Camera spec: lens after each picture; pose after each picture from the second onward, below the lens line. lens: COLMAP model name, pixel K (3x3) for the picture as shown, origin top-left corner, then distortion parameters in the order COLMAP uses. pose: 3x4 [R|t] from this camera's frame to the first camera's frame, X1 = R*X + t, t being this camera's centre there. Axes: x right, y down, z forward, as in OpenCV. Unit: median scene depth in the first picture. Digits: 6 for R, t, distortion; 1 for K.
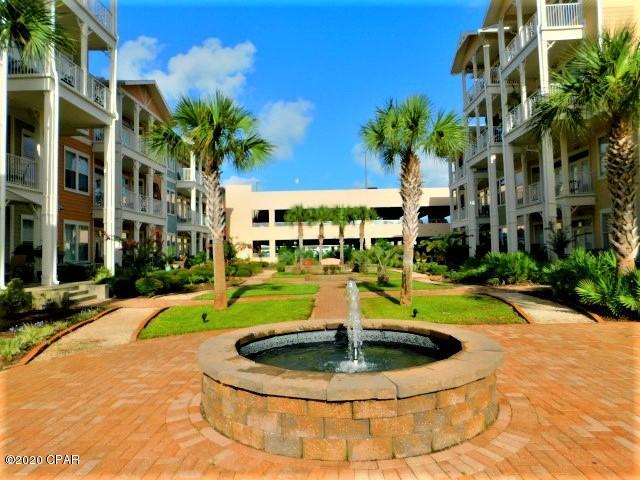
lens RADIAL K [[427.1, 0, 319.1], [0, 427.1, 238.4], [0, 0, 1]] dist [-0.010087, -0.002248]
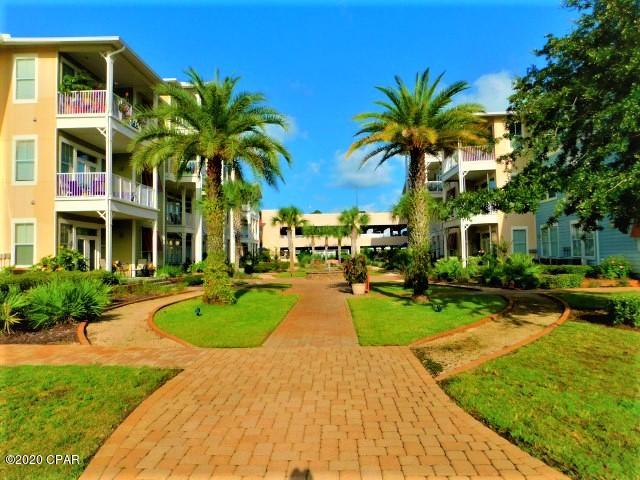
lens RADIAL K [[427.1, 0, 320.3], [0, 427.1, 239.9], [0, 0, 1]] dist [-0.010087, -0.002248]
pose [[0.999863, 0.008912, 0.013941, -0.038294], [-0.008881, 0.999958, -0.002279, -0.018700], [-0.013961, 0.002155, 0.999900, -0.521666]]
